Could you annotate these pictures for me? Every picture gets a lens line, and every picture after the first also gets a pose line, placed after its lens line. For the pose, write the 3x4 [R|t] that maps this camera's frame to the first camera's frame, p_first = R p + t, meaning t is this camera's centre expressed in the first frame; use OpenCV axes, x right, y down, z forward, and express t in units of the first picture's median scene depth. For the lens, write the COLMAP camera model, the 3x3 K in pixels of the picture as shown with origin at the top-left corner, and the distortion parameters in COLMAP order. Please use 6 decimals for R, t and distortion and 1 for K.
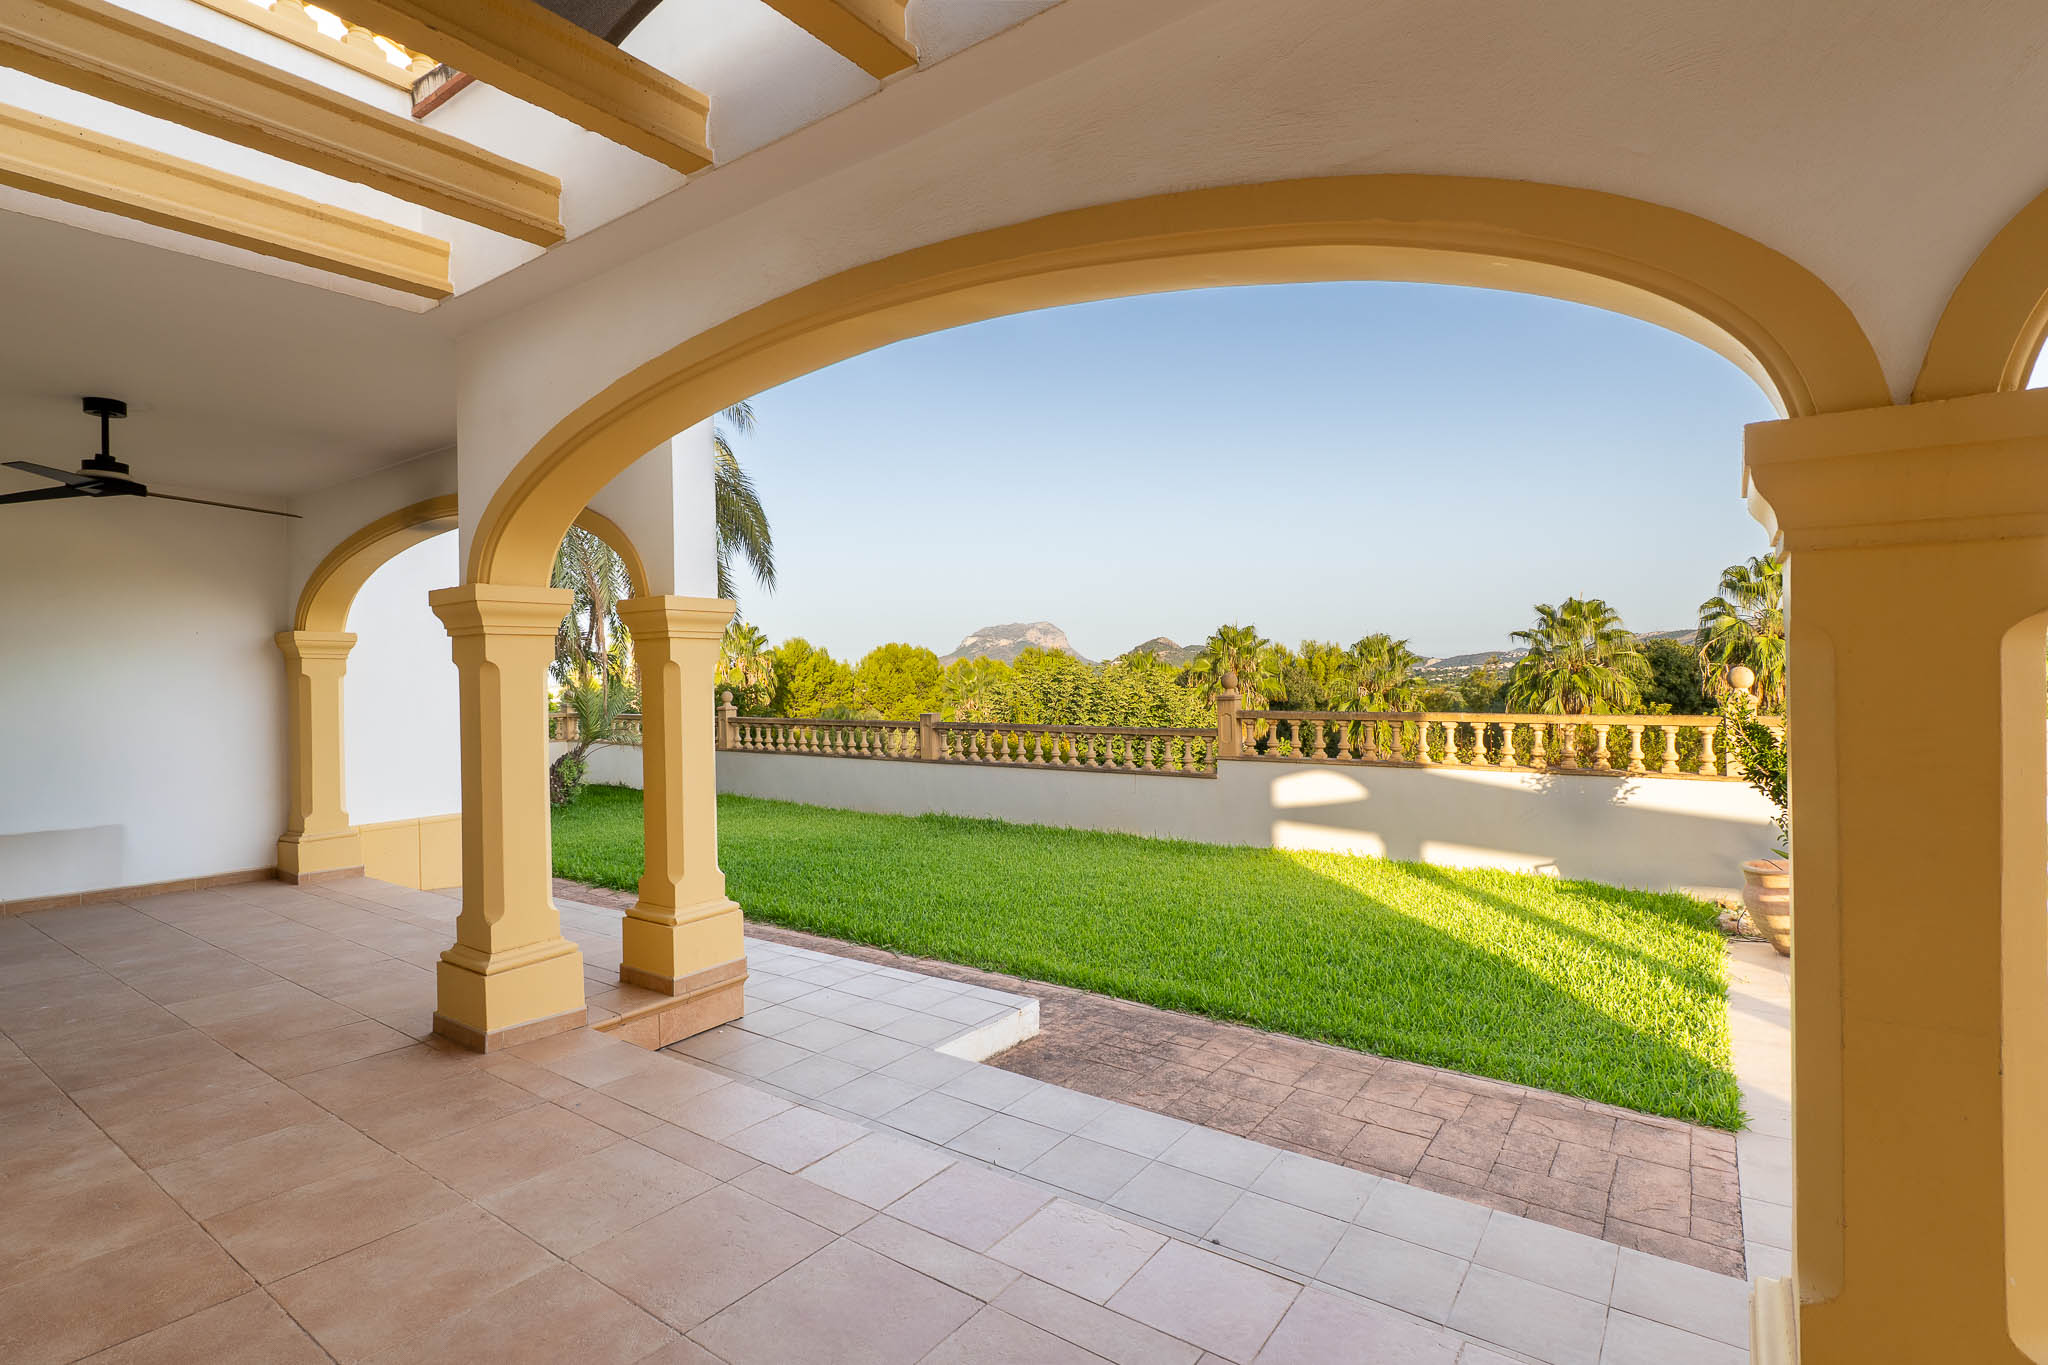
lens RADIAL K [[988.0, 0, 1020.5], [0, 988.0, 685.4], [0, 0, 1]] dist [0.001107, 0.000082]
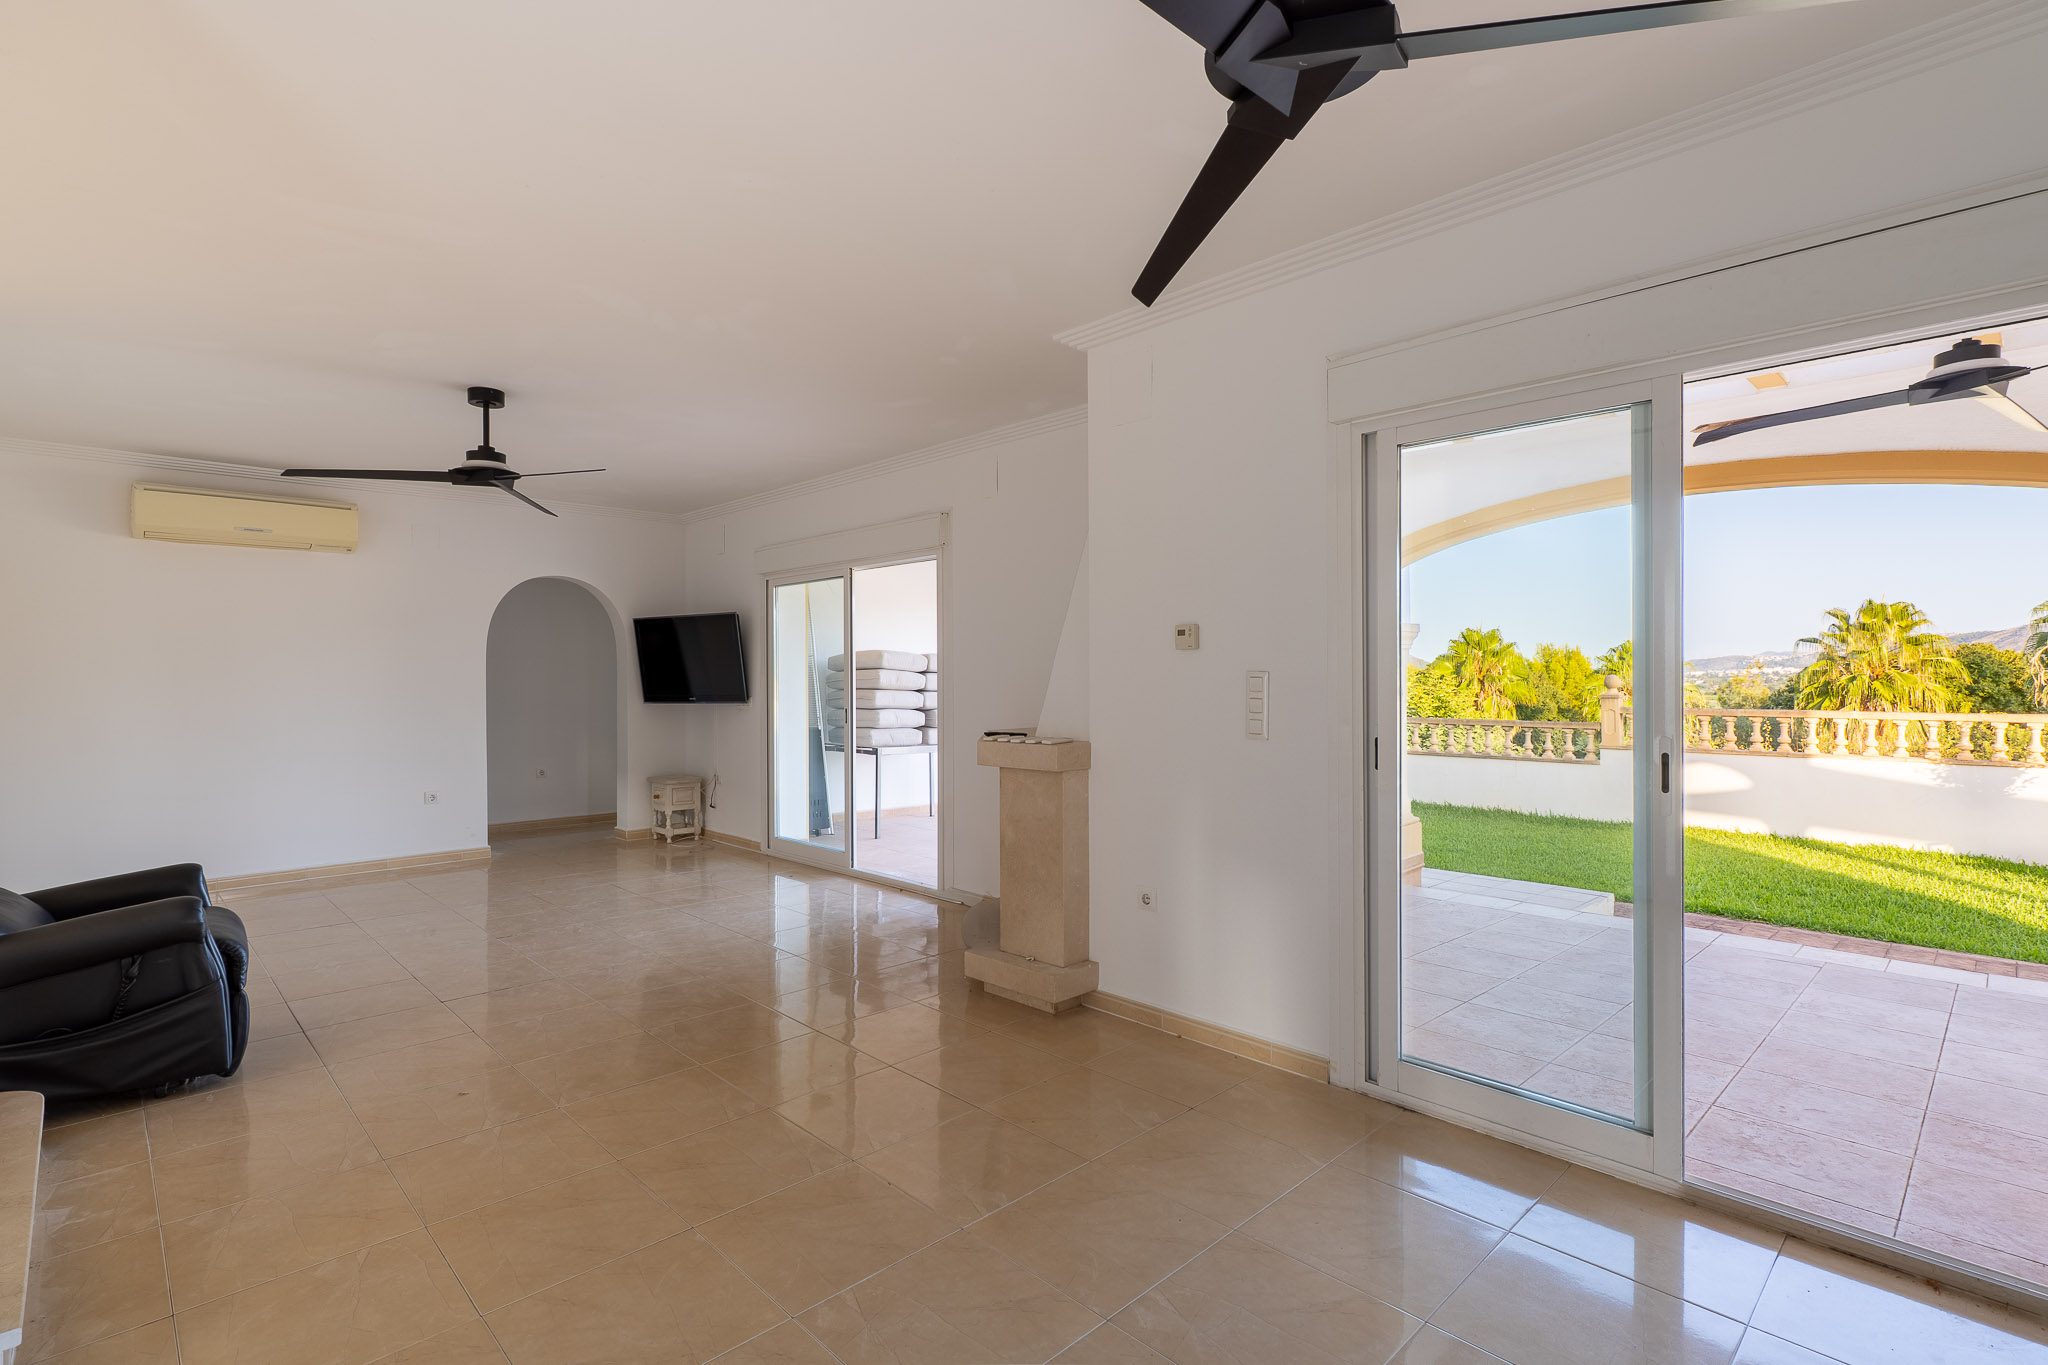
lens RADIAL K [[988.0, 0, 1028.3], [0, 988.0, 674.2], [0, 0, 1]] dist [0.001107, 0.000082]
pose [[0.984378, 0.008827, -0.175845, -0.068380], [-0.011017, 0.999873, -0.011481, 0.001941], [0.175721, 0.013239, 0.984351, -0.070690]]
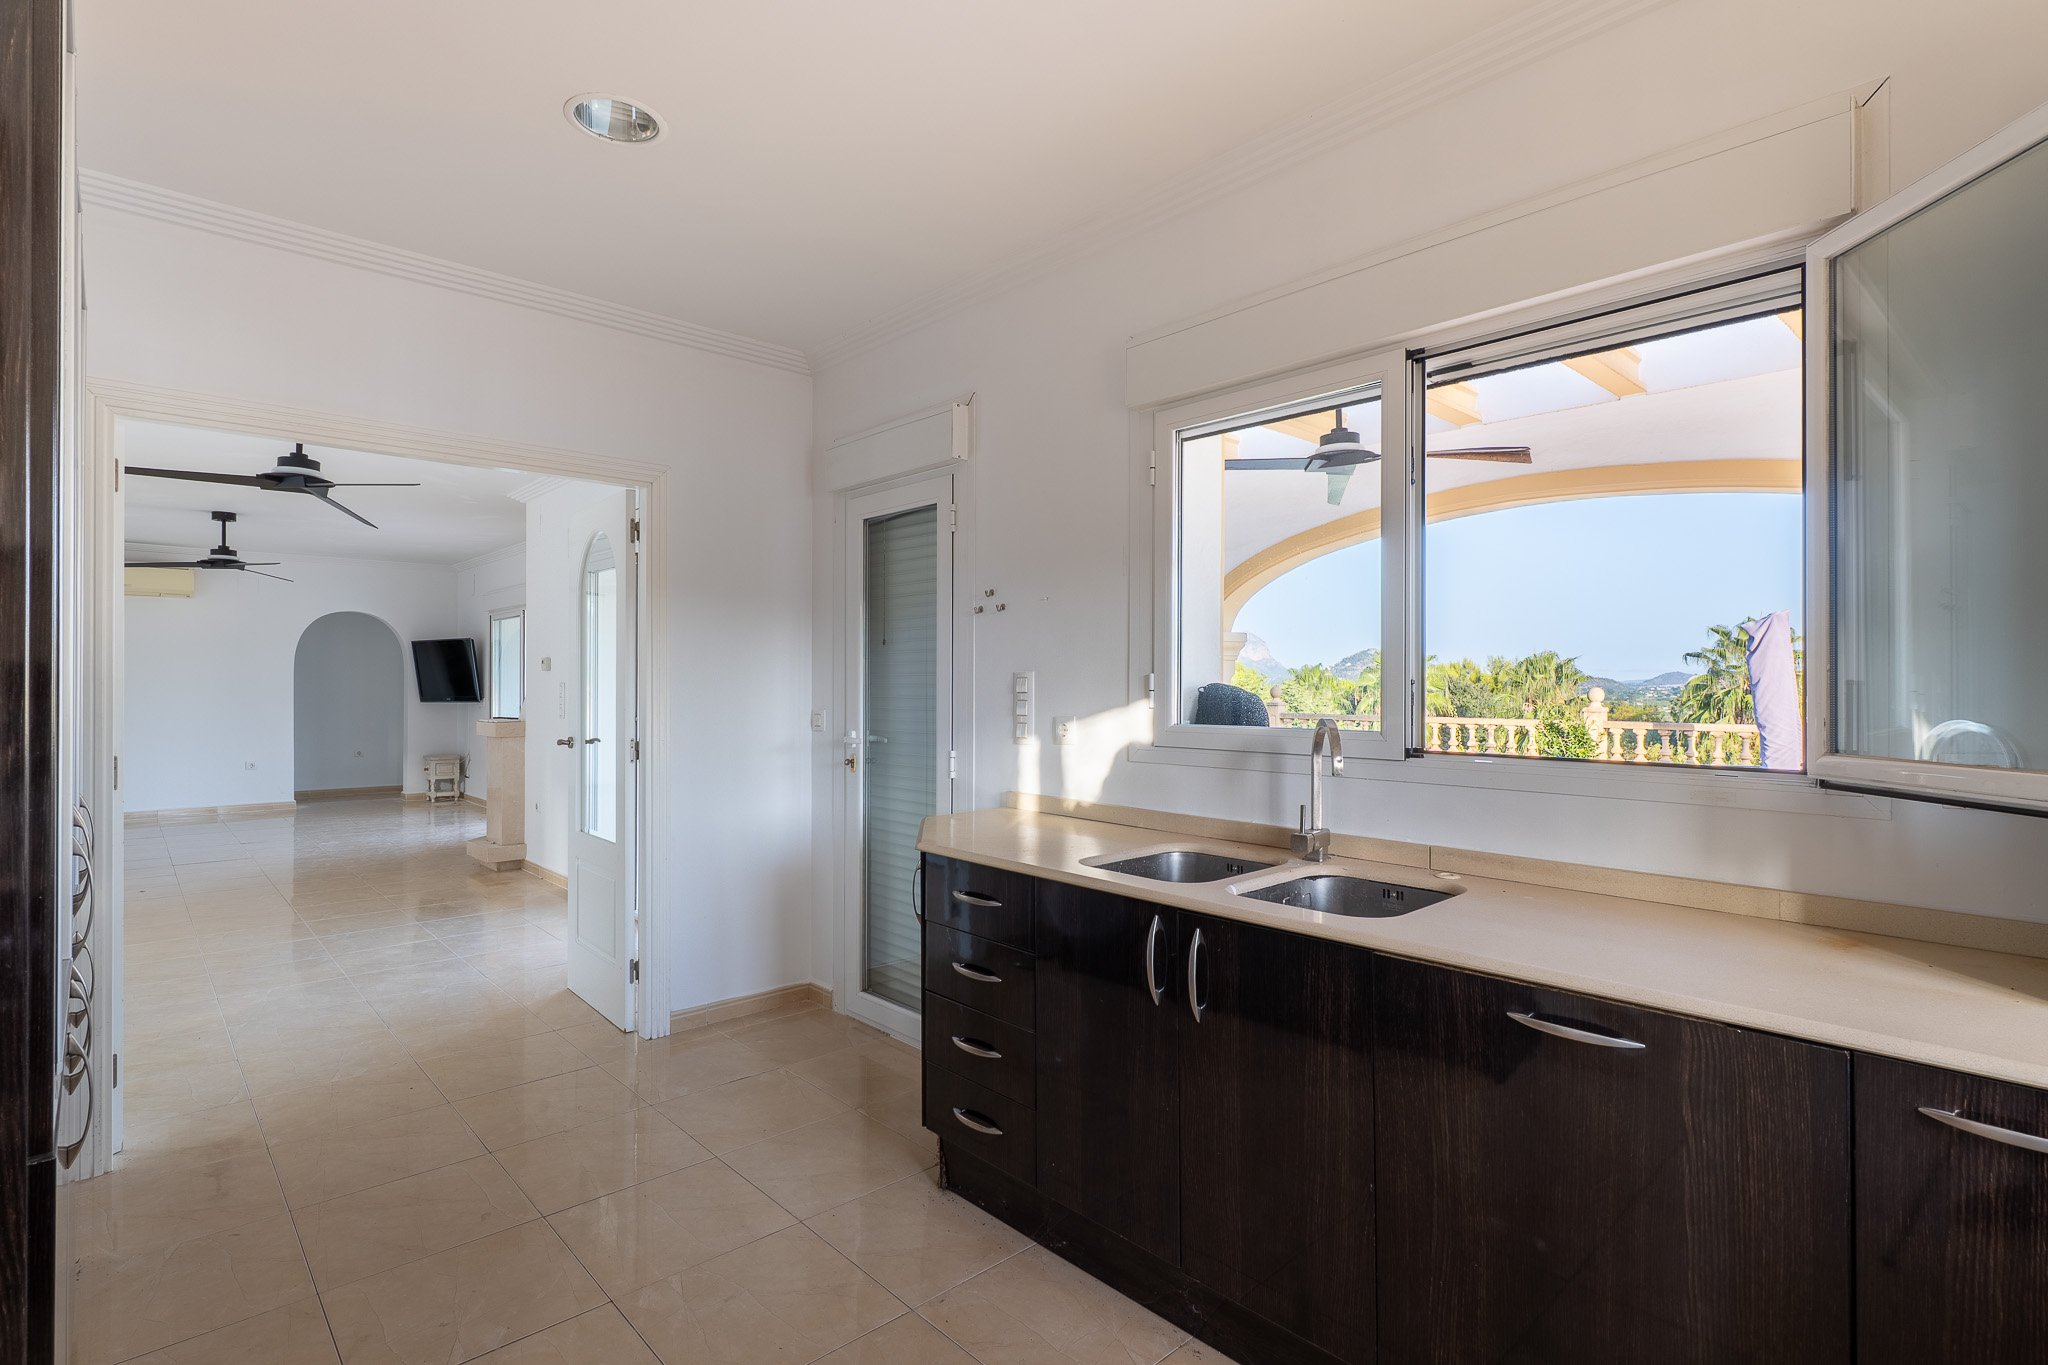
lens RADIAL K [[988.0, 0, 1008.5], [0, 988.0, 678.4], [0, 0, 1]] dist [0.001107, 0.000082]
pose [[0.979128, 0.013811, -0.202774, 0.031969], [-0.017356, 0.999726, -0.015712, 0.001148], [0.202501, 0.018903, 0.979100, -0.123148]]
